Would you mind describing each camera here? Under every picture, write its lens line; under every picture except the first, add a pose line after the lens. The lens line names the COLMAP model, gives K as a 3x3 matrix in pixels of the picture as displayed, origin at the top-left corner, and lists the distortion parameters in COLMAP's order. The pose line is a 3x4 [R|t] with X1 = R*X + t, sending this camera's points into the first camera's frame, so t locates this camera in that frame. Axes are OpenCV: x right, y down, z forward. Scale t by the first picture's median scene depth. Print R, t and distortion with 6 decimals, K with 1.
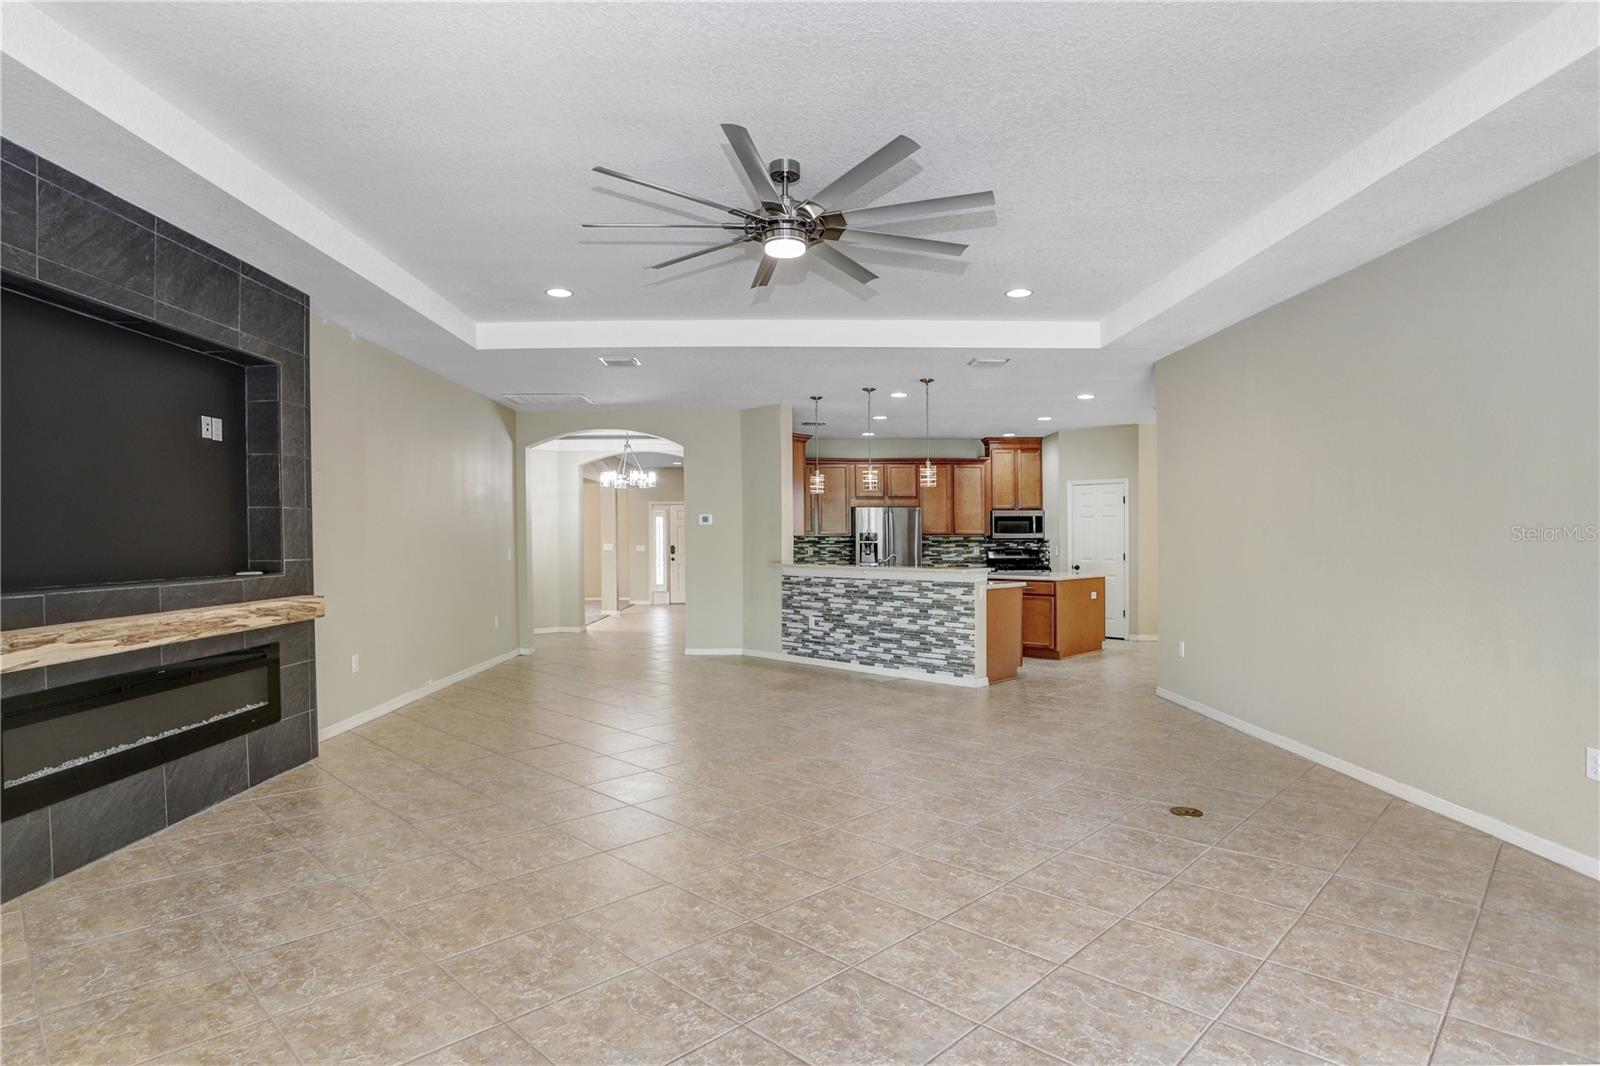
lens RADIAL K [[838.4, 0, 774.3], [0, 838.4, 529.5], [0, 0, 1]] dist [-0.046708, 0.000264]
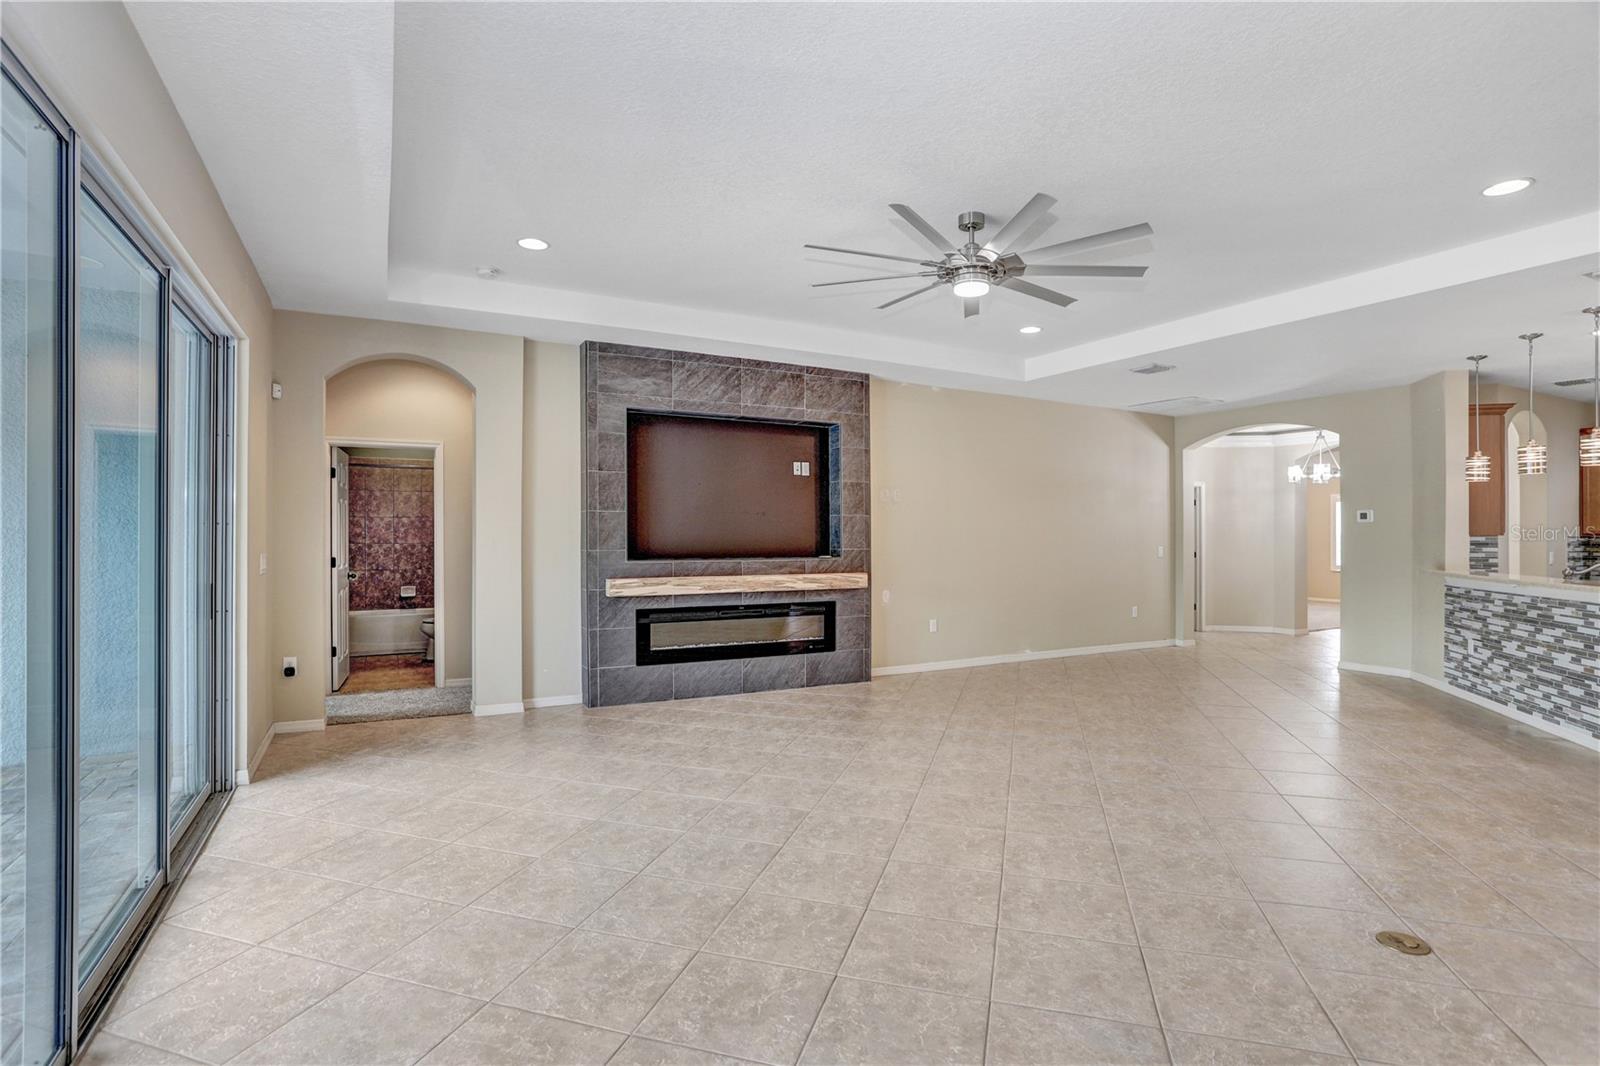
lens RADIAL K [[781.5, 0, 800.0], [0, 781.5, 533.0], [0, 0, 1]] dist [-0.048021, 0.022684]
pose [[0.489836, 0.005293, -0.871798, 0.367634], [0.003387, 0.999962, 0.007974, -0.003064], [0.871808, -0.006859, 0.489800, 0.113434]]
